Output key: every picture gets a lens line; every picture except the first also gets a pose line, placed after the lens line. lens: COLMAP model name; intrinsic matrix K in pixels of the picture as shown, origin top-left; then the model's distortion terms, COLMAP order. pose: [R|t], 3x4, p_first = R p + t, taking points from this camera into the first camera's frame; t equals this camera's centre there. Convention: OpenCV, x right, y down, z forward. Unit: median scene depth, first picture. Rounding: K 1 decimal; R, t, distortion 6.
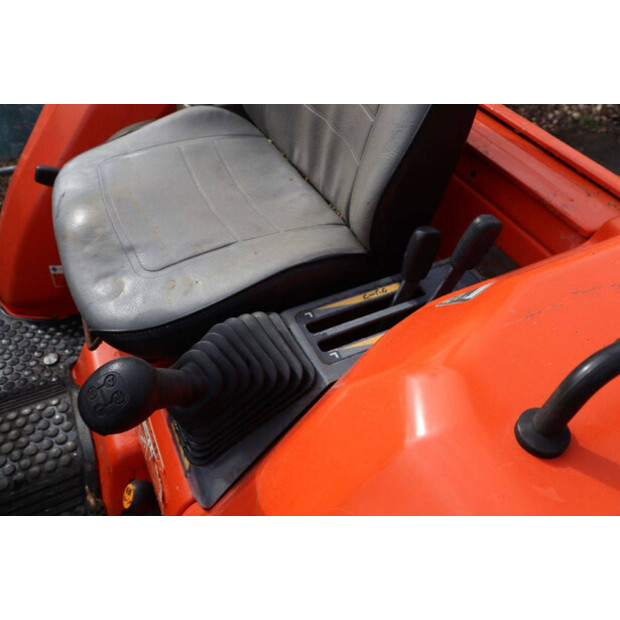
lens RADIAL K [[483.4, 0, 306.2], [0, 483.4, 307.7], [0, 0, 1]] dist [-0.107929, 0.053415]
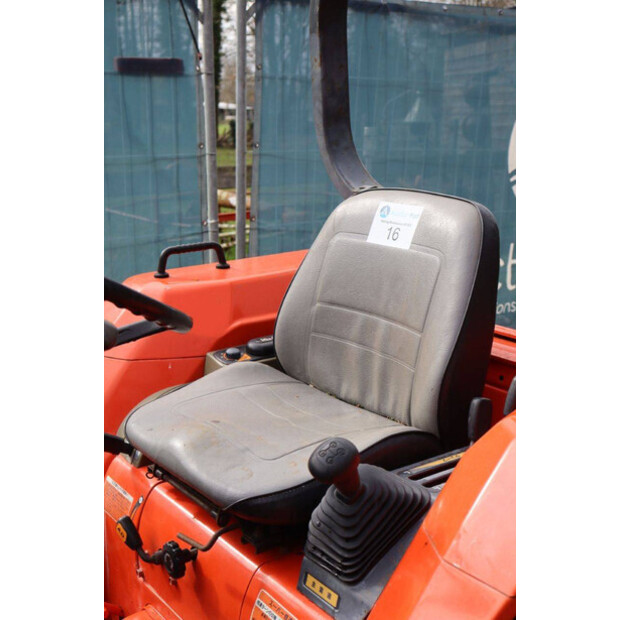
lens RADIAL K [[865.8, 0, 308.5], [0, 865.8, 311.9], [0, 0, 1]] dist [0.070268, 0.000000]
pose [[0.985780, -0.090959, 0.141292, -0.489679], [0.151953, 0.841517, -0.518421, 0.737530], [-0.071744, 0.532519, 0.843372, -1.027690]]
